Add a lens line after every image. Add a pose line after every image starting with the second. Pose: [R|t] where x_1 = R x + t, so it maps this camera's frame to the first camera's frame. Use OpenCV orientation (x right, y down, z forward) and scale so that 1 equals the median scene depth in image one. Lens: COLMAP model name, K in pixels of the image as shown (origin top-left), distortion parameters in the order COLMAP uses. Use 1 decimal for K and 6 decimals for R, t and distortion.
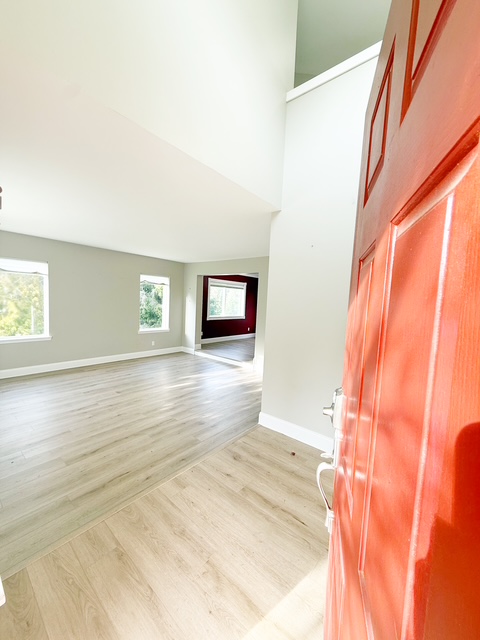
lens RADIAL K [[252.9, 0, 240.0], [0, 252.9, 320.0], [0, 0, 1]] dist [0.000640, -0.000011]
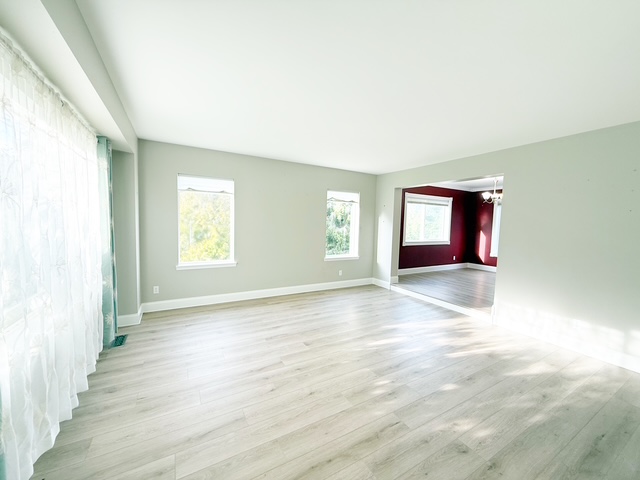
lens RADIAL K [[252.9, 0, 320.0], [0, 252.9, 240.0], [0, 0, 1]] dist [0.000640, -0.000011]
pose [[0.936854, 0.003649, -0.349702, -0.129932], [-0.010009, 0.999816, -0.016381, -0.002126], [0.349577, 0.018847, 0.936718, 0.219596]]
